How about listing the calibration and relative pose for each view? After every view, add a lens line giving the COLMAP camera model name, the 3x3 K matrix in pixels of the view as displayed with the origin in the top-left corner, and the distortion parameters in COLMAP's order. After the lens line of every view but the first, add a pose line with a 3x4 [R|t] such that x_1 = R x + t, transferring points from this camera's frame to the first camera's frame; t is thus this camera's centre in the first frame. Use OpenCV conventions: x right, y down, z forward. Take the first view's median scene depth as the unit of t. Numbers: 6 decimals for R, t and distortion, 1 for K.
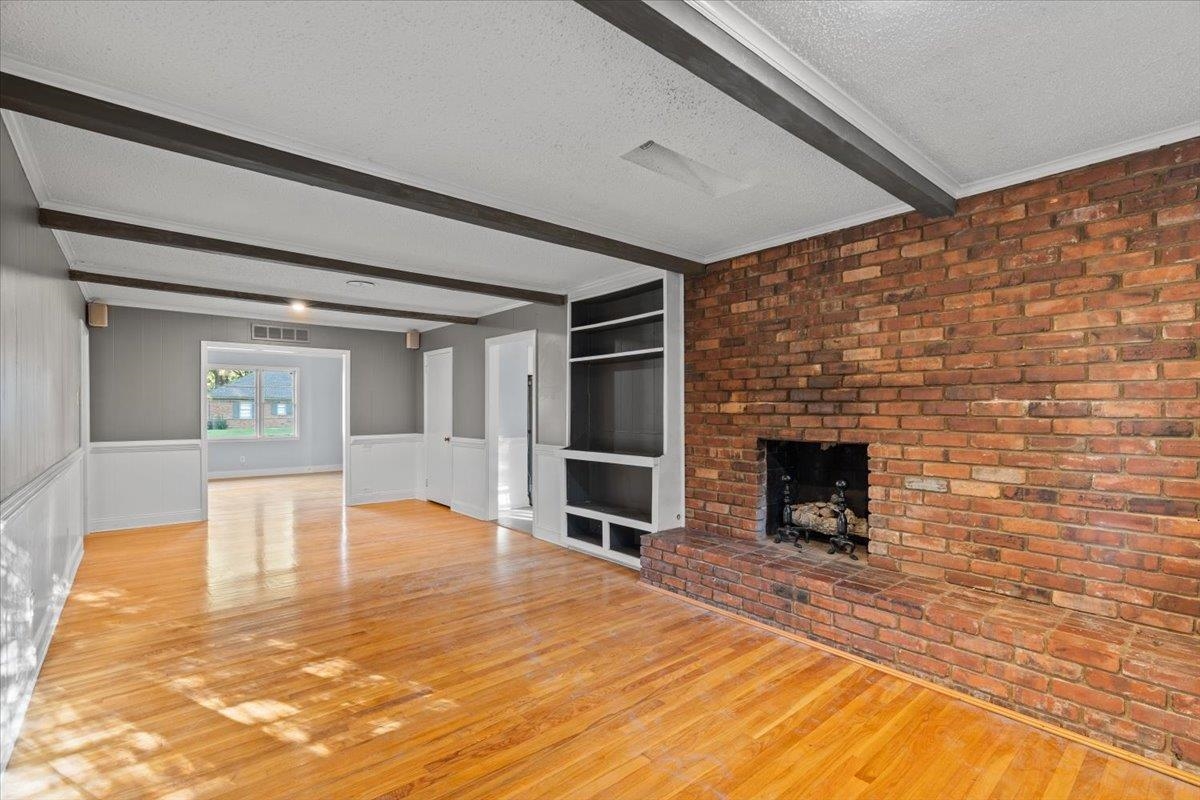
lens RADIAL K [[545.3, 0, 593.2], [0, 545.3, 402.5], [0, 0, 1]] dist [0.001489, -0.000387]
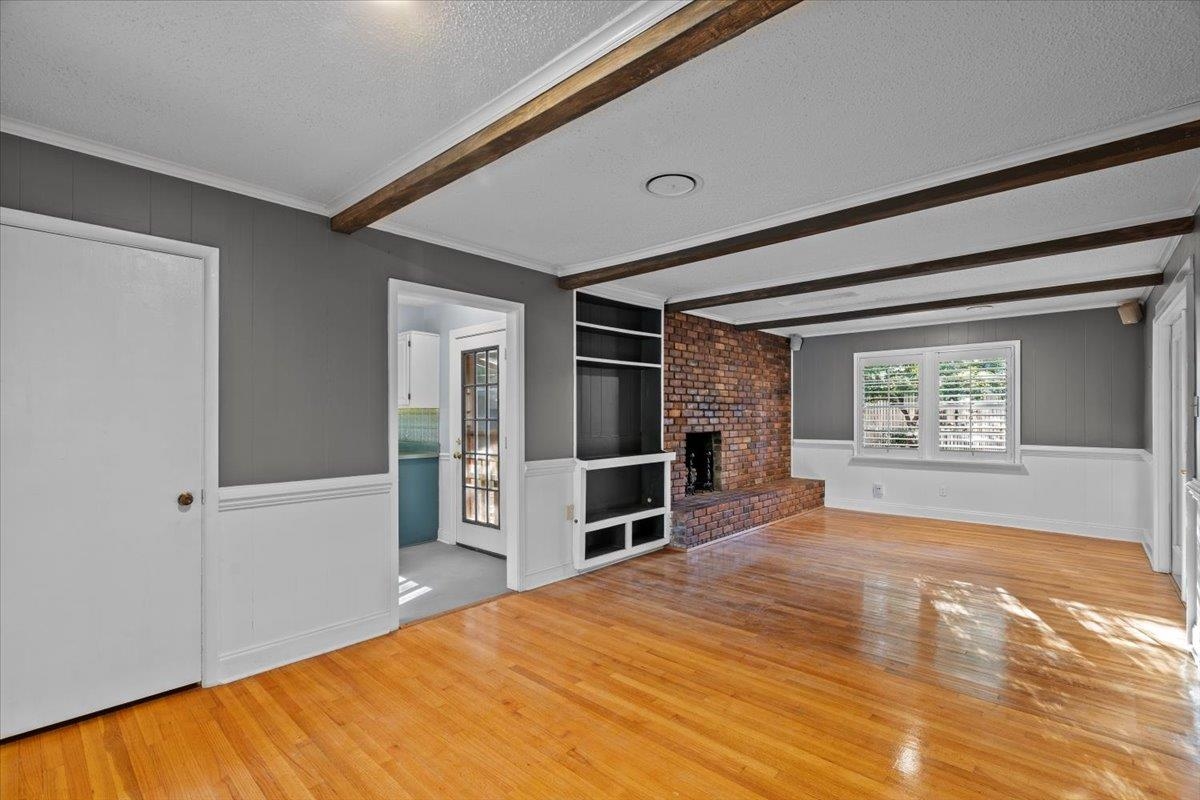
lens RADIAL K [[545.3, 0, 592.3], [0, 545.3, 409.4], [0, 0, 1]] dist [0.001489, -0.000387]
pose [[-0.118847, 0.005529, 0.992897, -1.276121], [-0.016038, 0.999843, -0.007487, 0.014750], [-0.992783, -0.016814, -0.118739, 1.518807]]
